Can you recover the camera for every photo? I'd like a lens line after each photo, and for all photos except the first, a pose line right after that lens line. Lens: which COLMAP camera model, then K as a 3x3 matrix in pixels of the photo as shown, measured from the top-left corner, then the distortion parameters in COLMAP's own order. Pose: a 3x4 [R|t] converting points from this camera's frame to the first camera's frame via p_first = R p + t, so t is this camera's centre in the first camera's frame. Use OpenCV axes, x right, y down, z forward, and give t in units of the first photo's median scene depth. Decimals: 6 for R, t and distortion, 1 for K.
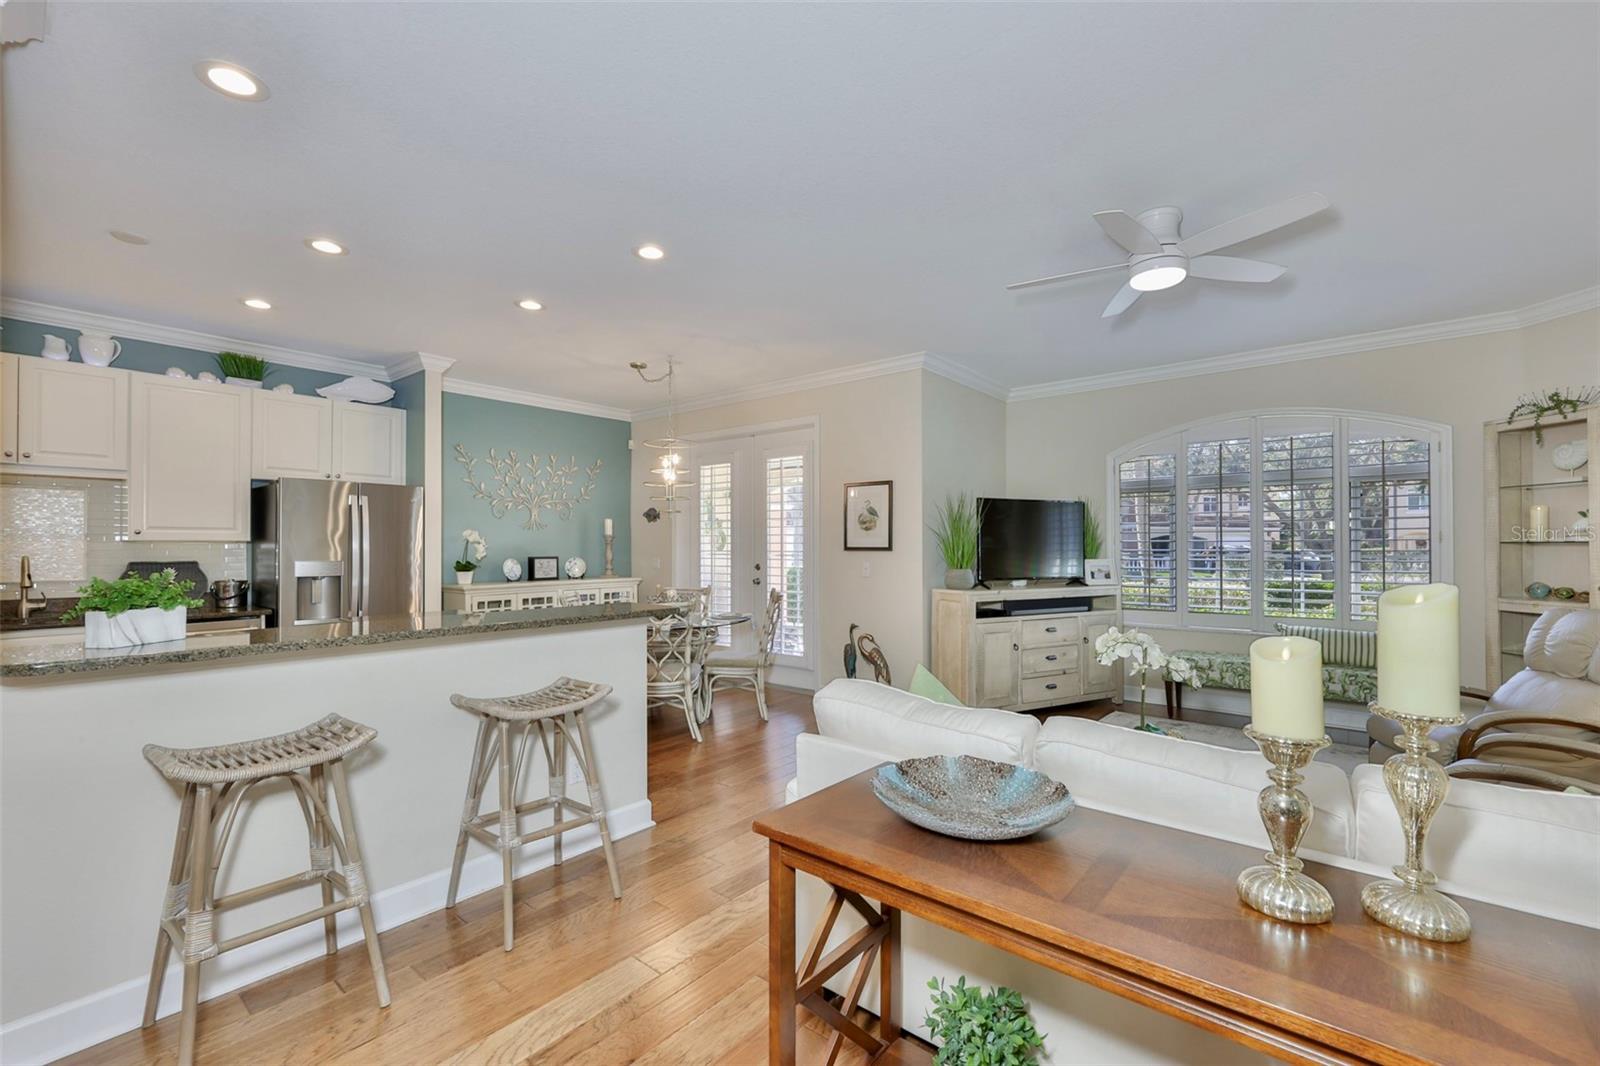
lens RADIAL K [[680.9, 0, 796.1], [0, 680.9, 548.9], [0, 0, 1]] dist [0.001242, -0.001090]
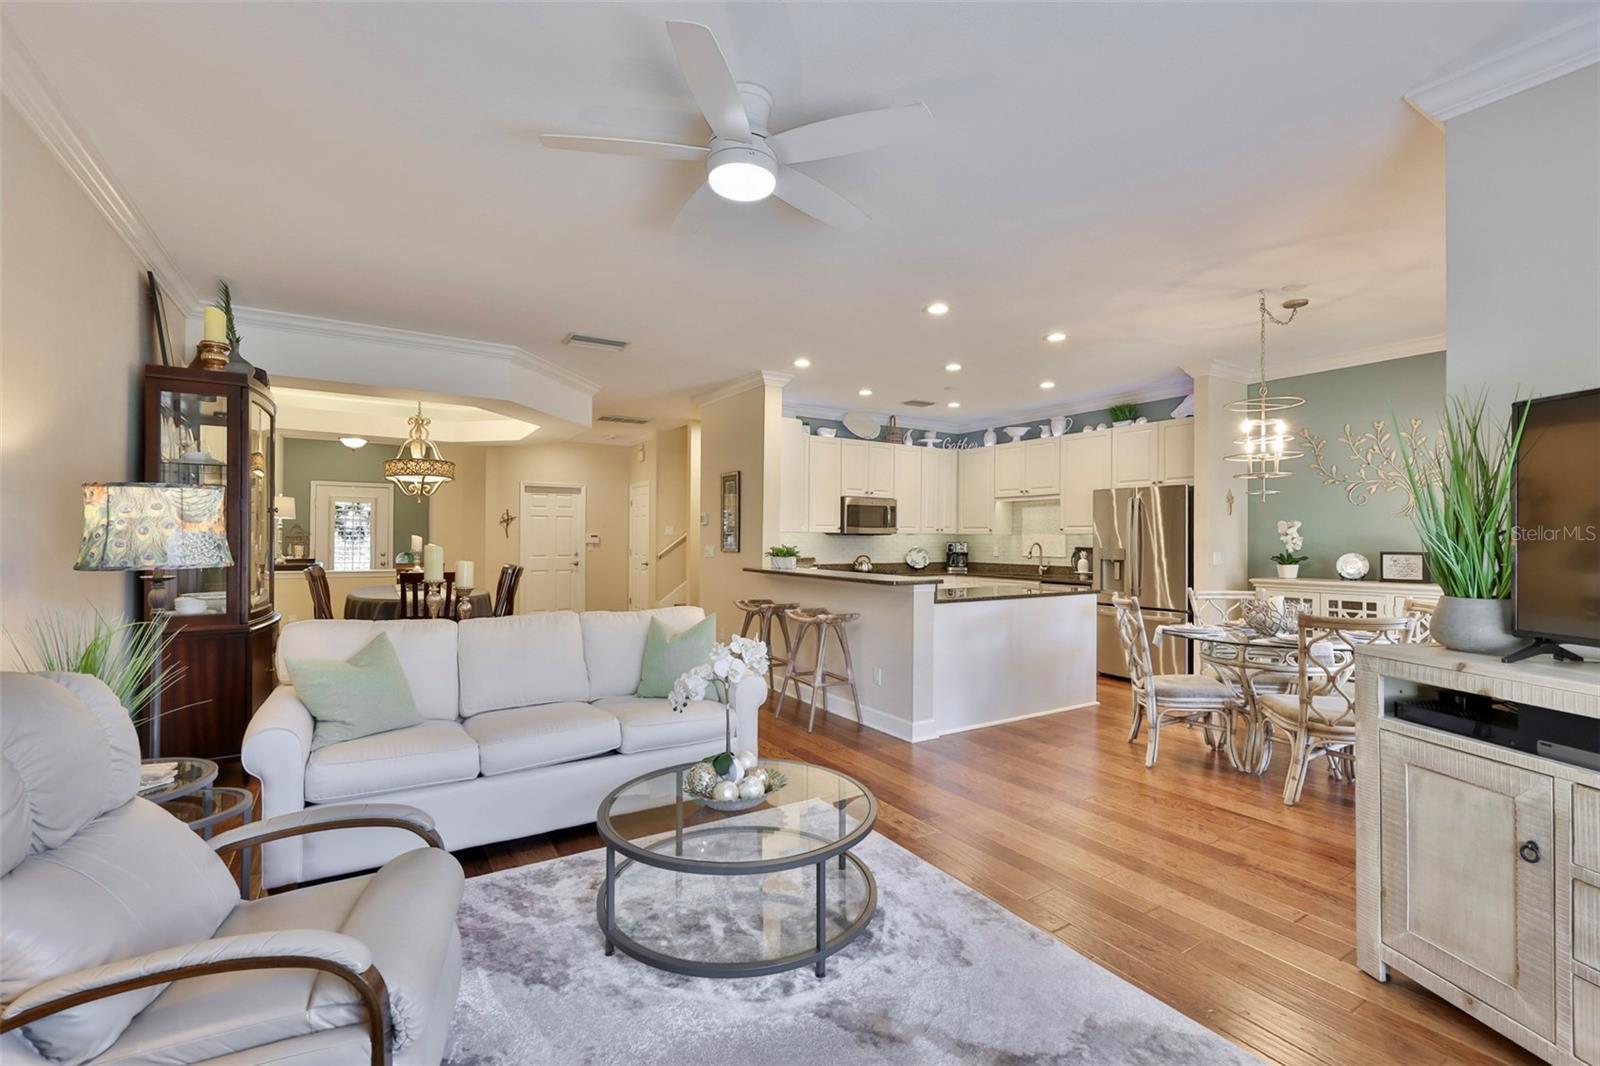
lens RADIAL K [[680.9, 0, 805.3], [0, 680.9, 535.5], [0, 0, 1]] dist [0.001242, -0.001090]
pose [[-0.313838, -0.004570, -0.949465, 1.892630], [-0.008687, 0.999960, -0.001941, 0.001662], [0.949437, 0.007639, -0.313866, 2.051931]]
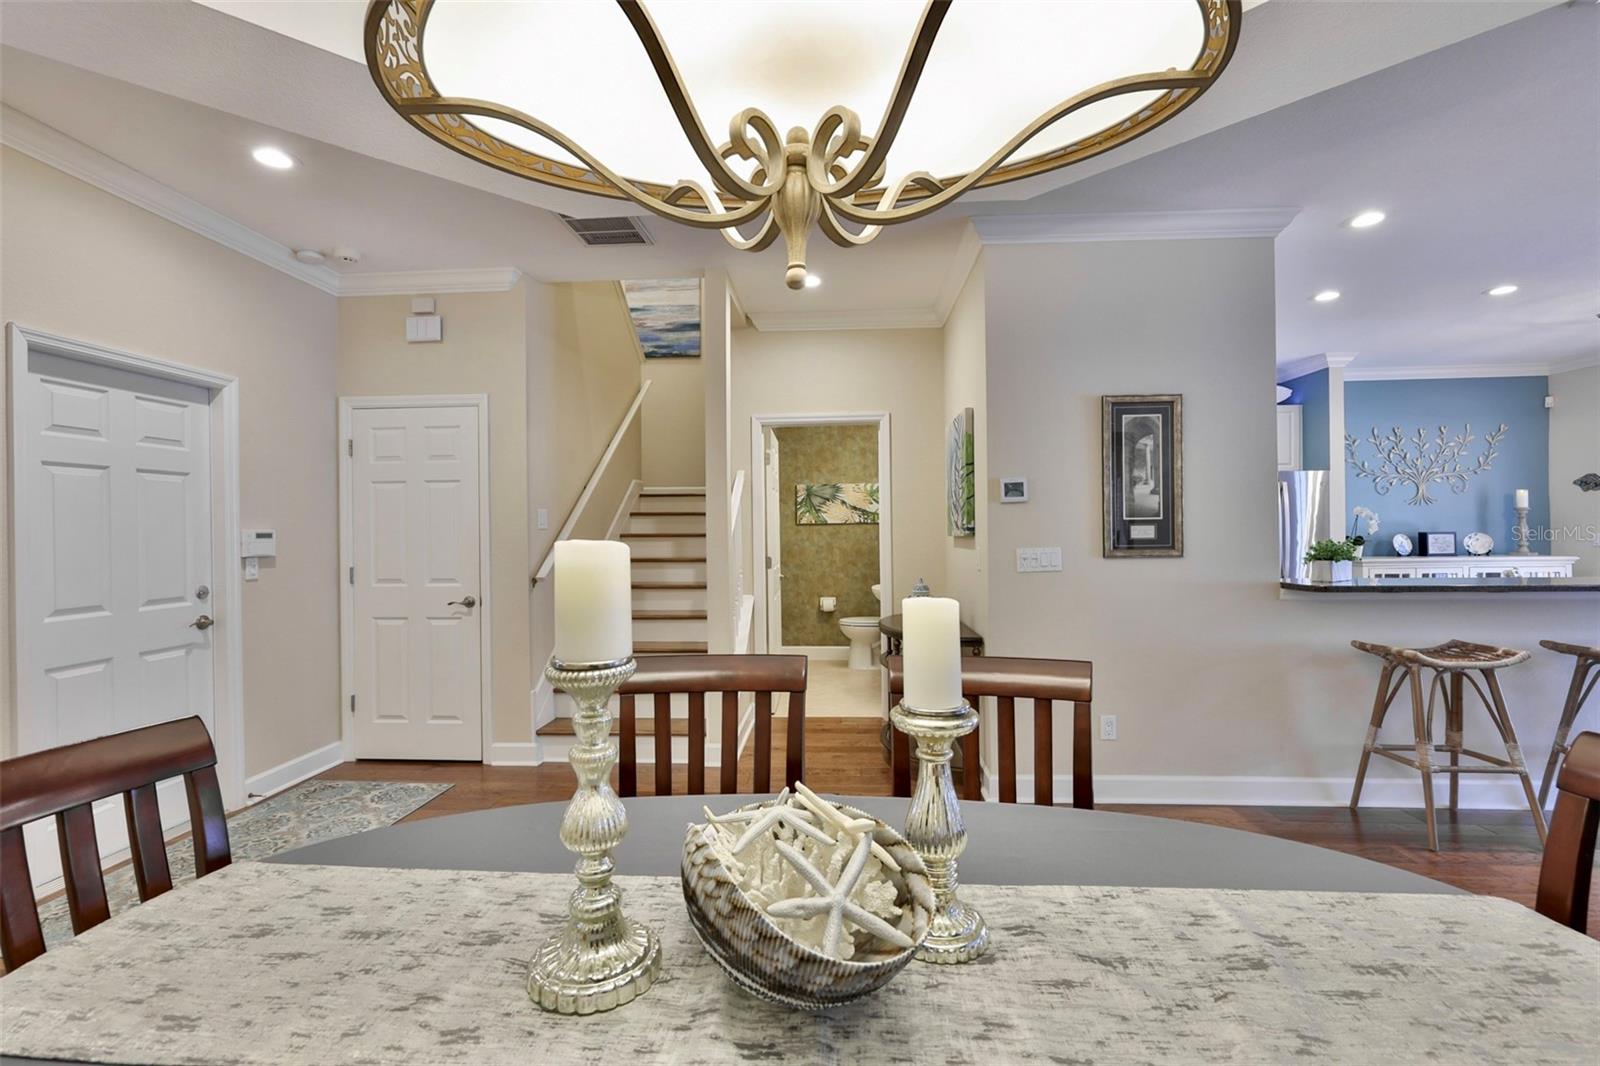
lens RADIAL K [[680.9, 0, 791.2], [0, 680.9, 525.7], [0, 0, 1]] dist [0.001242, -0.001090]
pose [[0.579179, -0.007952, -0.815162, -0.379980], [0.006600, 0.999965, -0.005065, 0.005112], [0.815174, -0.002446, 0.579211, -1.087752]]
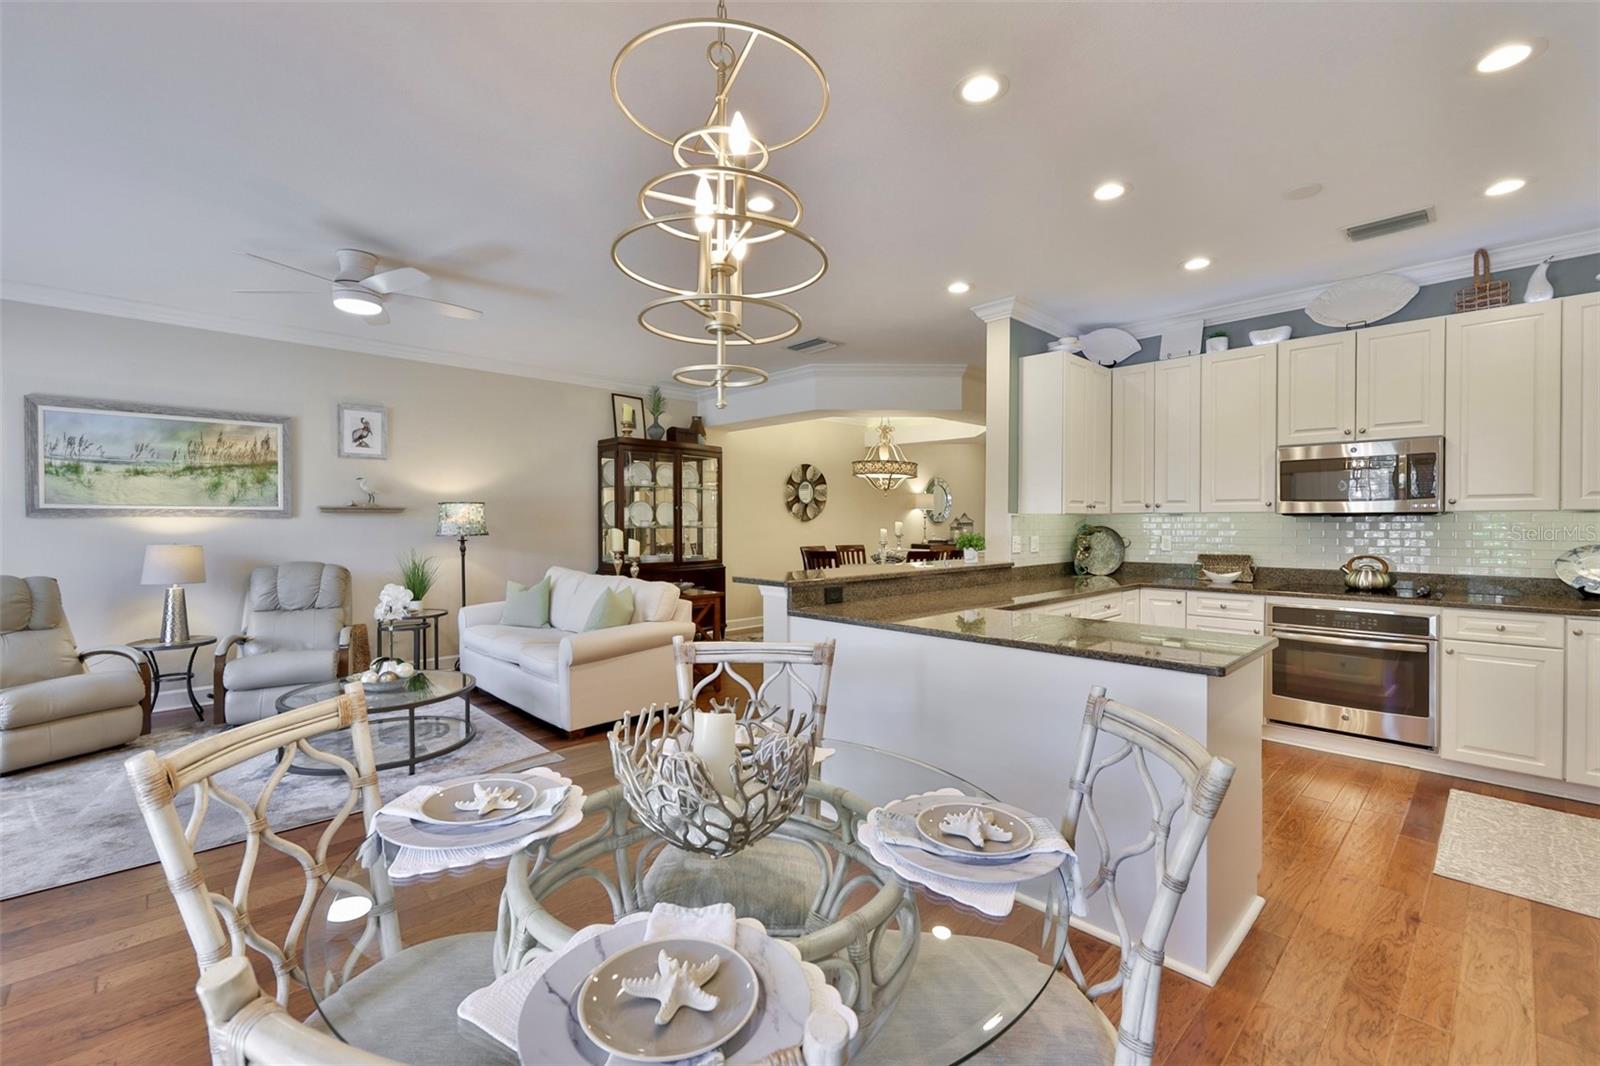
lens RADIAL K [[680.9, 0, 801.4], [0, 680.9, 526.9], [0, 0, 1]] dist [0.001242, -0.001090]
pose [[-0.994598, 0.001464, 0.103794, -0.643372], [0.002510, 0.999947, 0.009947, -0.003287], [-0.103774, 0.010154, -0.994549, 3.366611]]
